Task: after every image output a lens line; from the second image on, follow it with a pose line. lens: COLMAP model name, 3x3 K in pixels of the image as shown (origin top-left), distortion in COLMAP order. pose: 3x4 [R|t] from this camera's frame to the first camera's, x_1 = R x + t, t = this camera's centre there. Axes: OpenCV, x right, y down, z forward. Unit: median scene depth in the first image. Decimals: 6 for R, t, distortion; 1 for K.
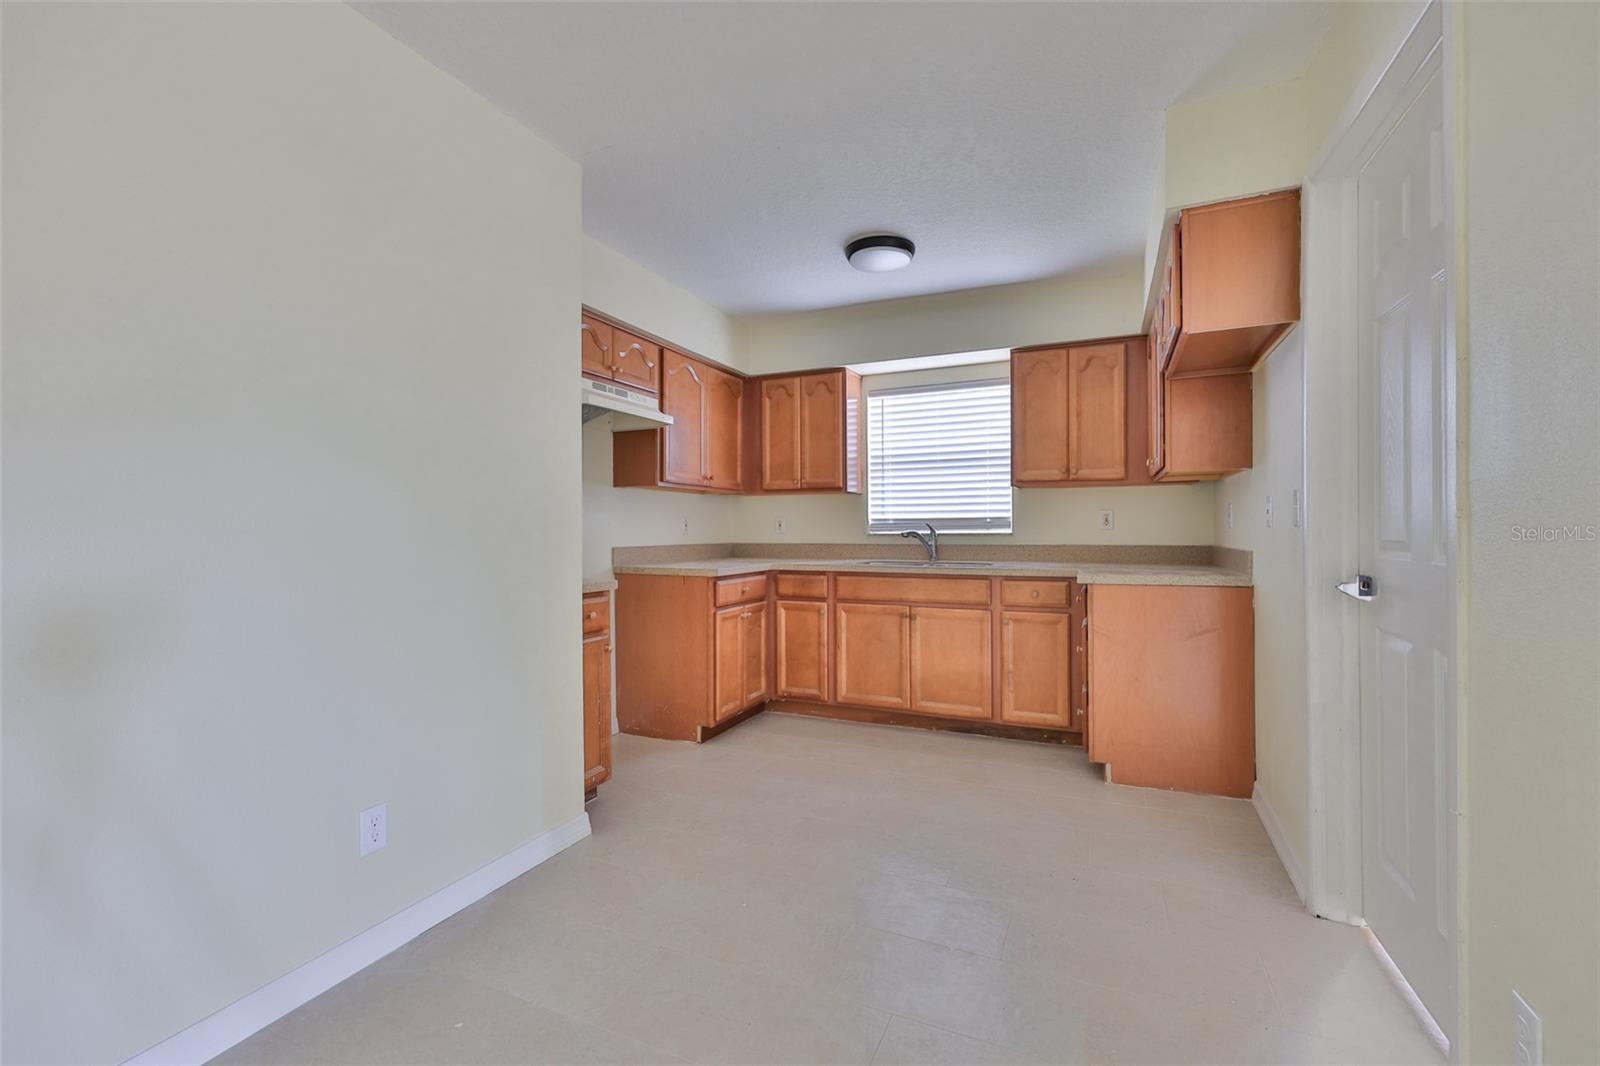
lens RADIAL K [[689.7, 0, 795.1], [0, 689.7, 514.6], [0, 0, 1]] dist [-0.002855, -0.000179]
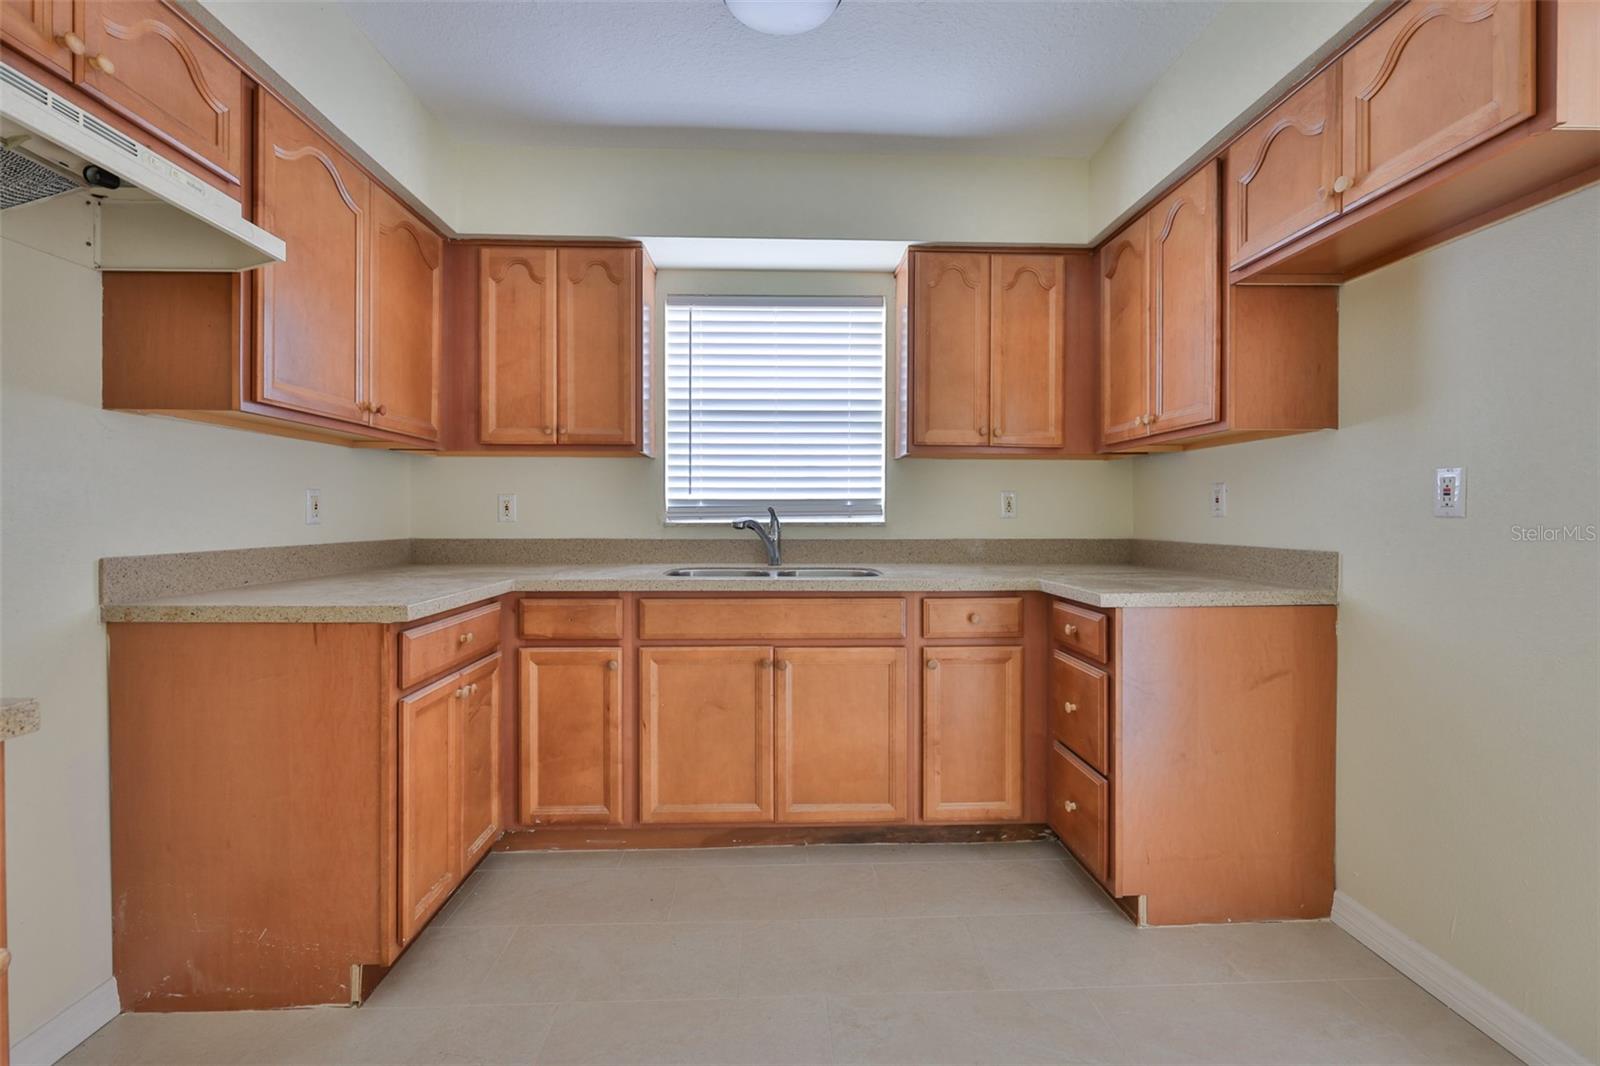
lens RADIAL K [[689.7, 0, 795.1], [0, 689.7, 514.6], [0, 0, 1]] dist [-0.002855, -0.000179]
pose [[0.894896, 0.005304, 0.446244, -0.078739], [-0.014267, 0.999758, 0.016728, 0.009163], [-0.446047, -0.021336, 0.894755, 0.447455]]
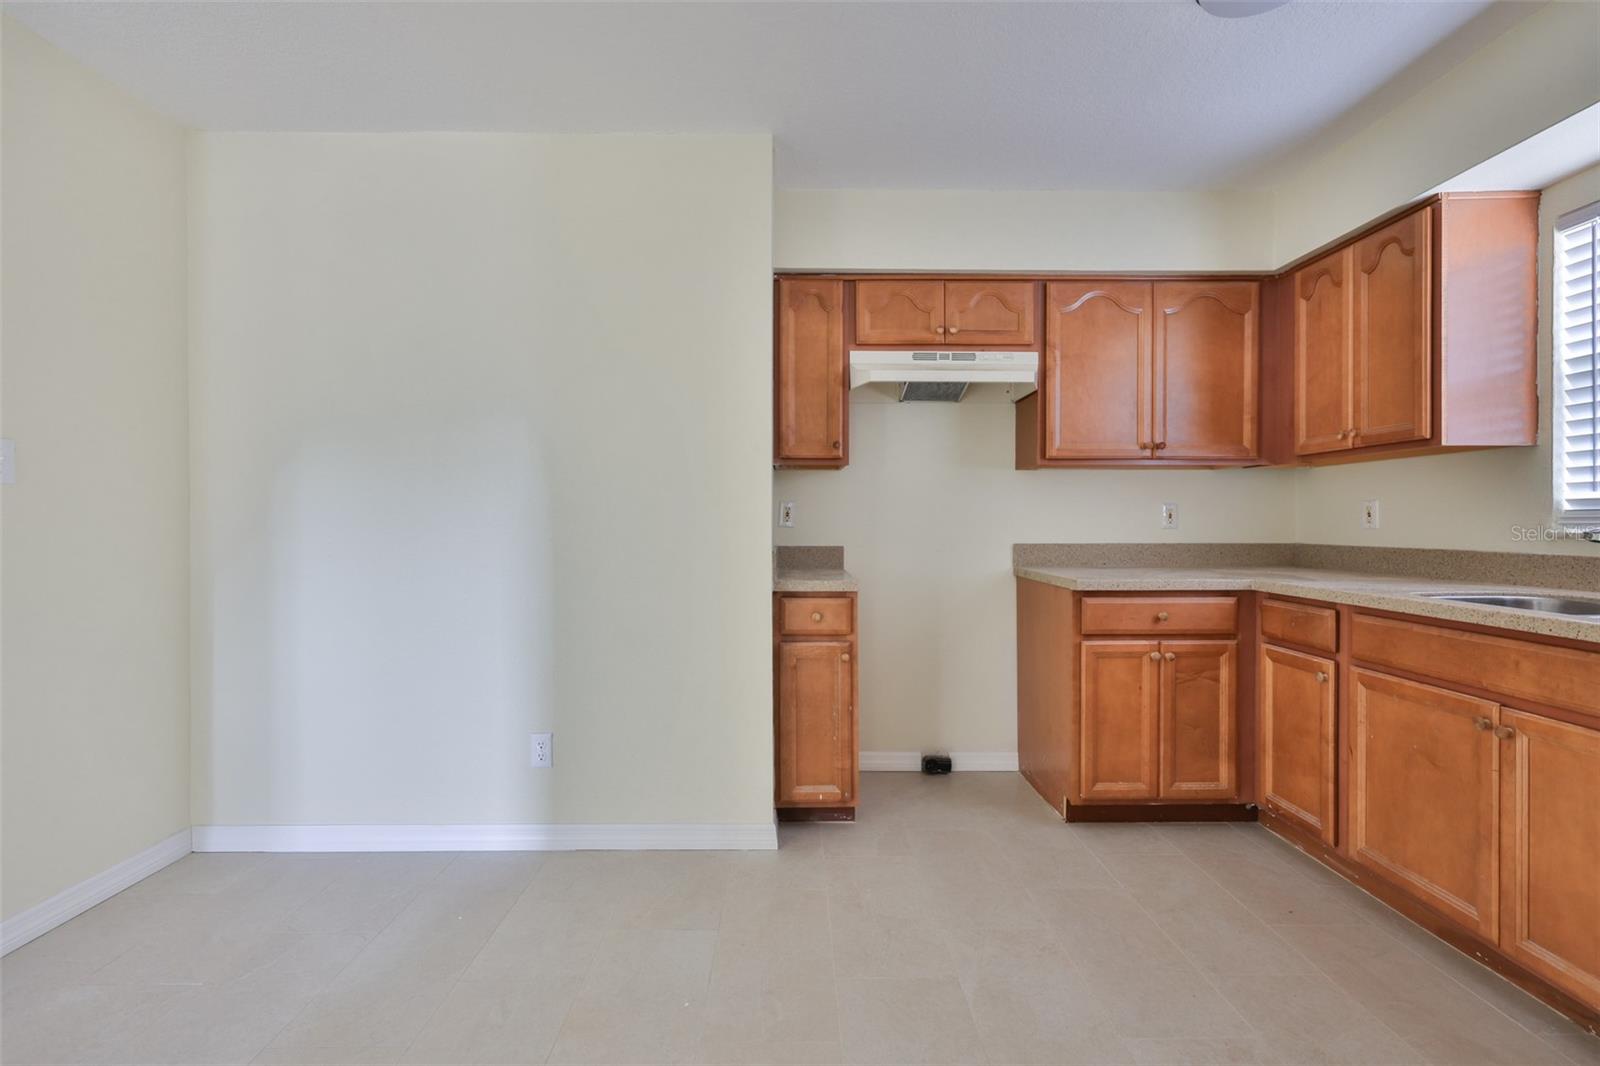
lens RADIAL K [[689.7, 0, 795.1], [0, 689.7, 514.6], [0, 0, 1]] dist [-0.002855, -0.000179]
pose [[0.415151, -0.005530, -0.909736, 0.360924], [0.019911, 0.999797, 0.003009, 0.005054], [0.909534, -0.019363, 0.415177, 0.411699]]
